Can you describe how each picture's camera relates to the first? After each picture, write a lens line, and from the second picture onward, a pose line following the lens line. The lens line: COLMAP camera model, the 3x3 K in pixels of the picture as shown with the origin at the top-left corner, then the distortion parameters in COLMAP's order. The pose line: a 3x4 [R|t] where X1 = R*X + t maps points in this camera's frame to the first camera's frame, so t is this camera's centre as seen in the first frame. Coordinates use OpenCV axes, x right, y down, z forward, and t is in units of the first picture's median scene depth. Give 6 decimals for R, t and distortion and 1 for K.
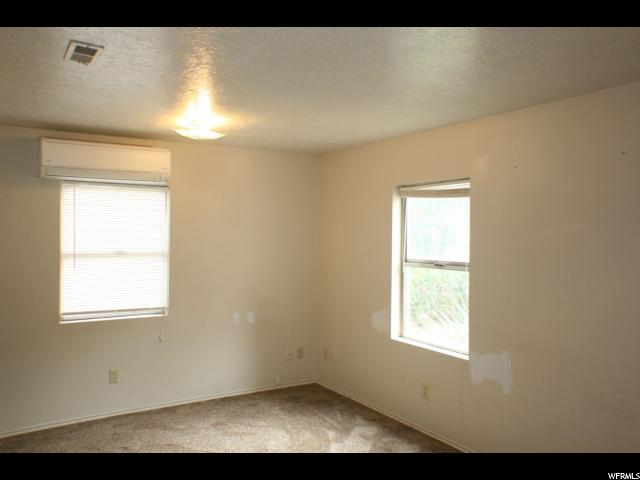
lens RADIAL K [[537.1, 0, 320.0], [0, 537.1, 240.0], [0, 0, 1]] dist [0.039842, 0.012264]
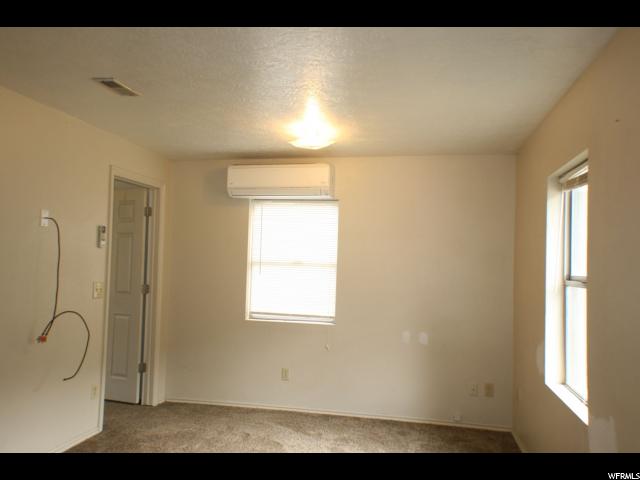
lens RADIAL K [[537.1, 0, 320.0], [0, 537.1, 240.0], [0, 0, 1]] dist [0.039842, 0.012264]
pose [[0.722151, -0.016906, -0.691528, 0.429859], [-0.029040, 0.998079, -0.054726, 0.037445], [0.691125, 0.059602, 0.720273, 0.243800]]
